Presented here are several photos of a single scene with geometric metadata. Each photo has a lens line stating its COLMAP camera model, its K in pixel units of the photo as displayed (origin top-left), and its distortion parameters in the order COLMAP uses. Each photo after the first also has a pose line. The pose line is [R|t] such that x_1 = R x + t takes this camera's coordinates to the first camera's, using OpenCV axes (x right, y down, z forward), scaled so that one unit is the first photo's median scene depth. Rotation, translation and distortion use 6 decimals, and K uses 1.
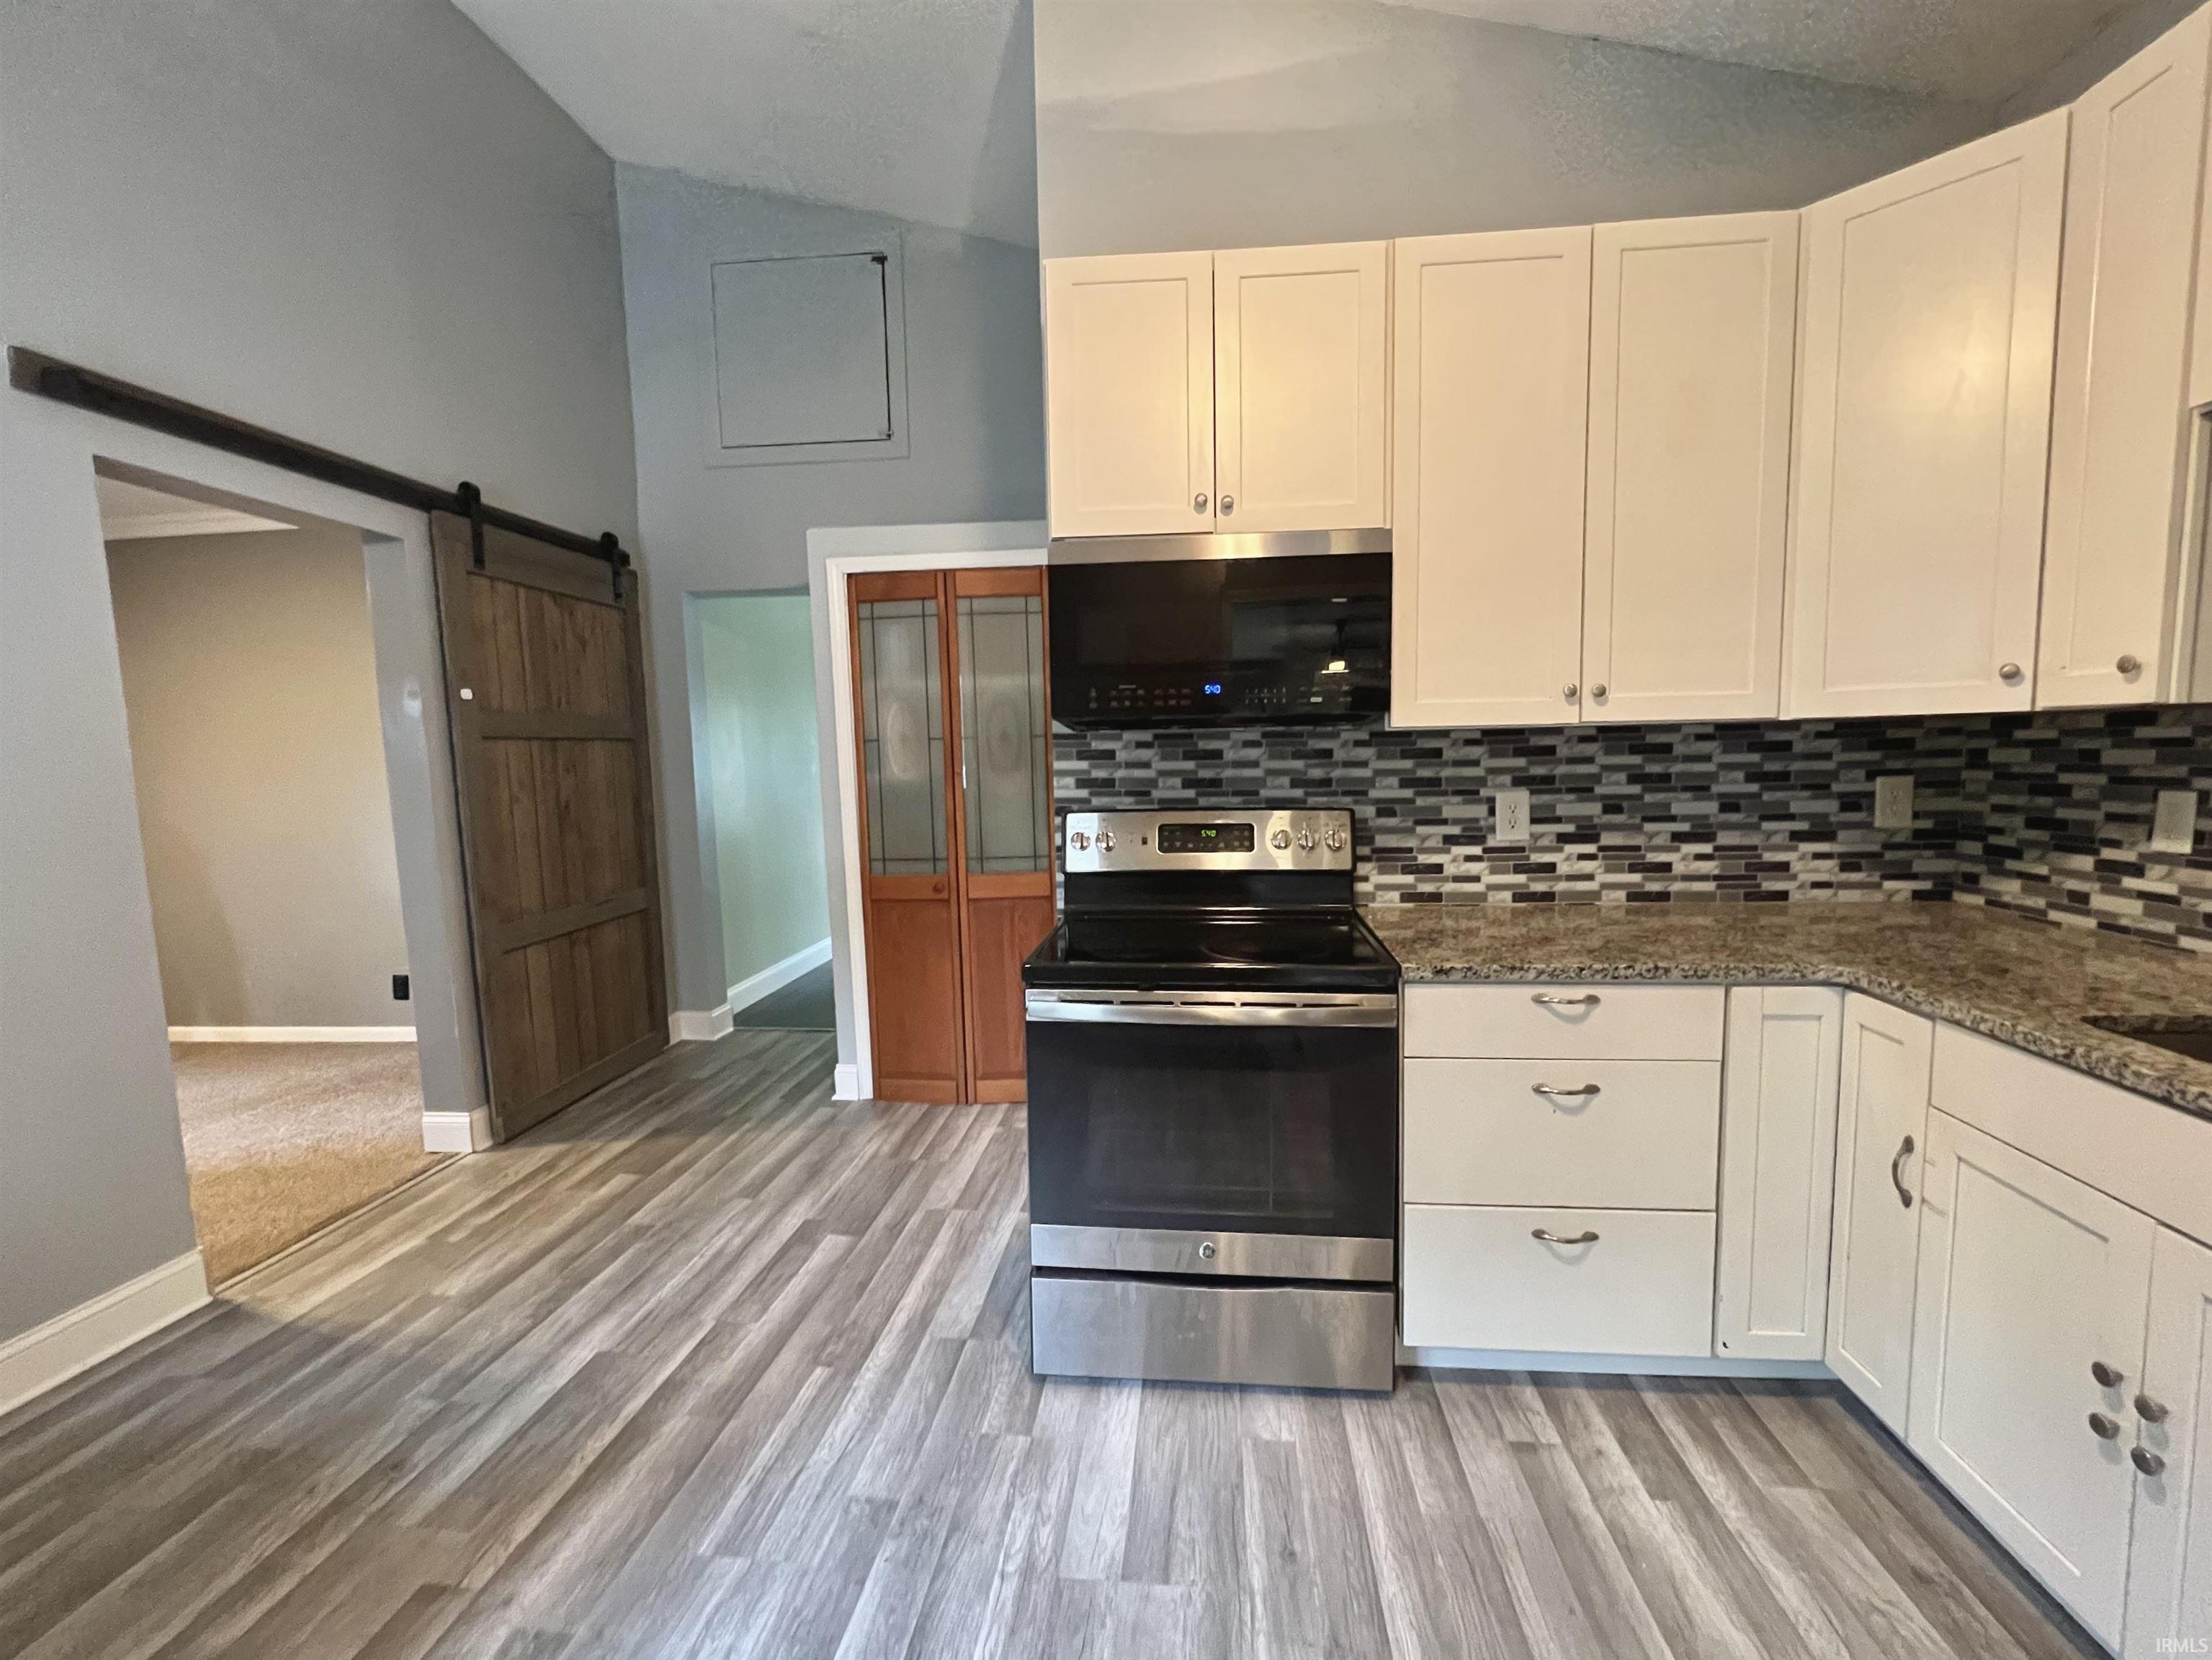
lens RADIAL K [[885.9, 0, 1112.9], [0, 885.9, 826.5], [0, 0, 1]] dist [-0.001054, 0.000085]
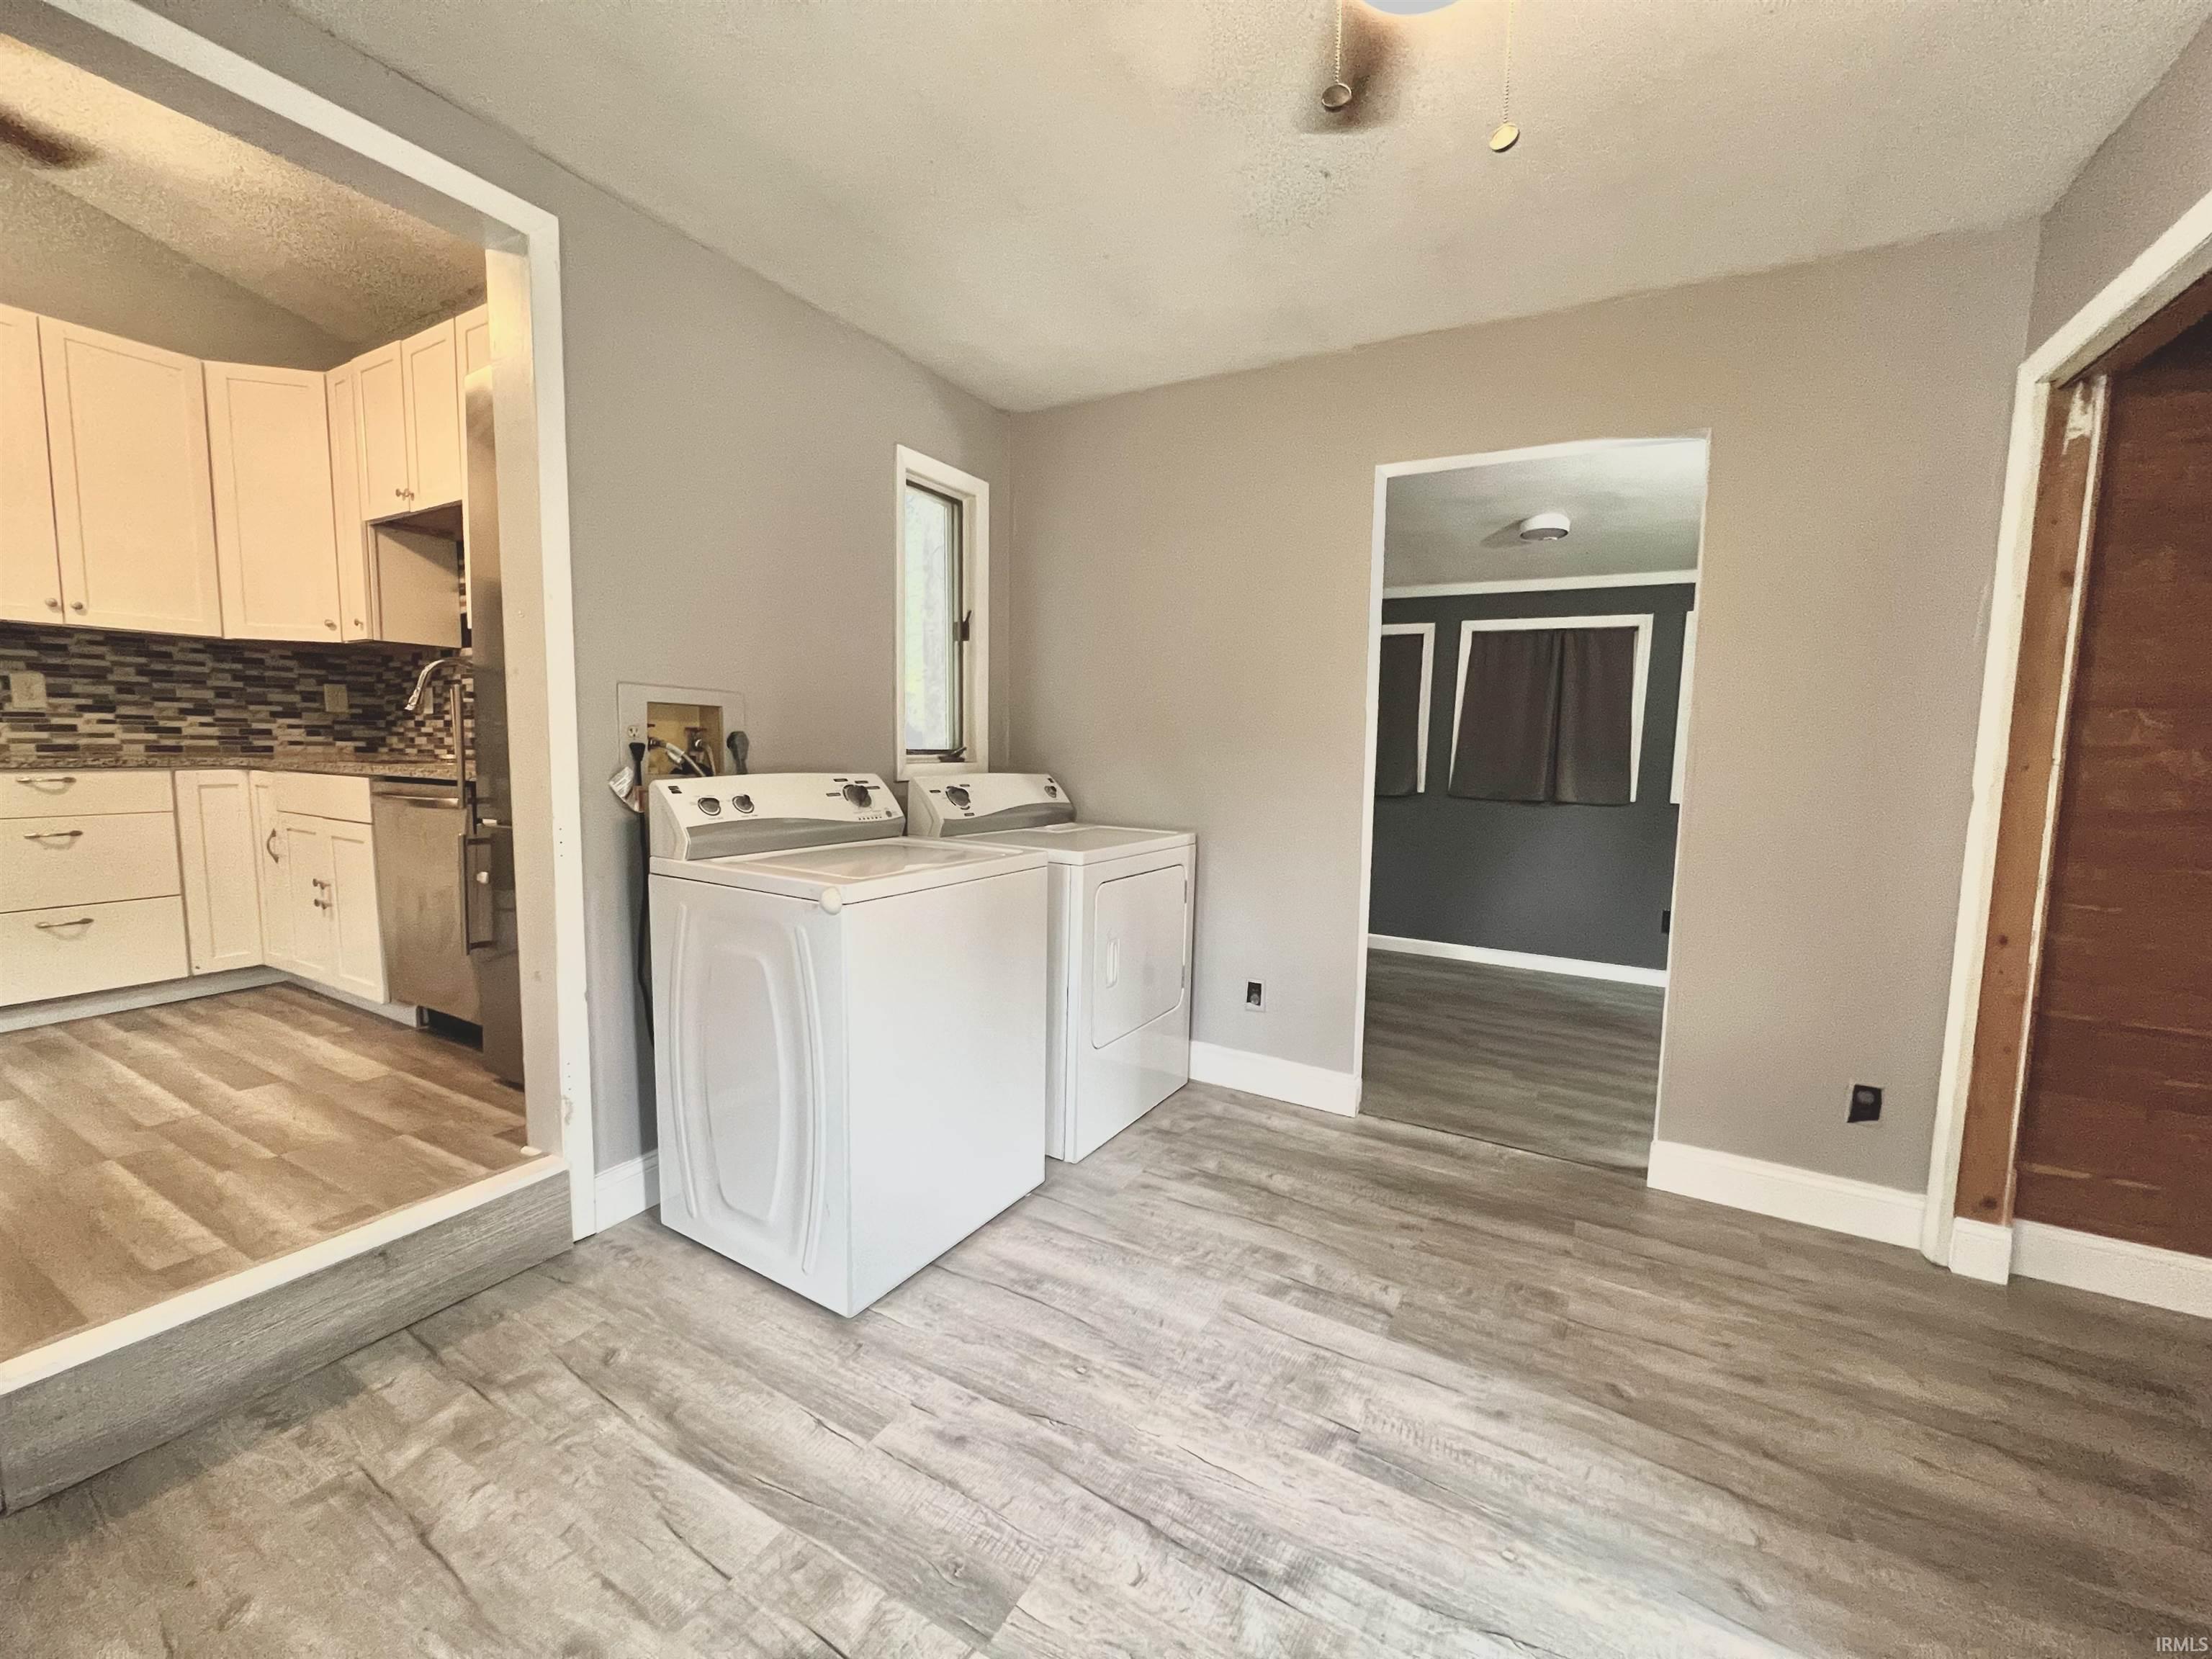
lens RADIAL K [[885.8, 0, 1123.5], [0, 885.8, 828.9], [0, 0, 1]] dist [-0.001054, 0.000085]
pose [[0.387383, -0.057443, 0.920128, -0.197866], [0.059181, 0.997548, 0.037361, 0.269407], [-0.920017, 0.039981, 0.389832, -1.209543]]
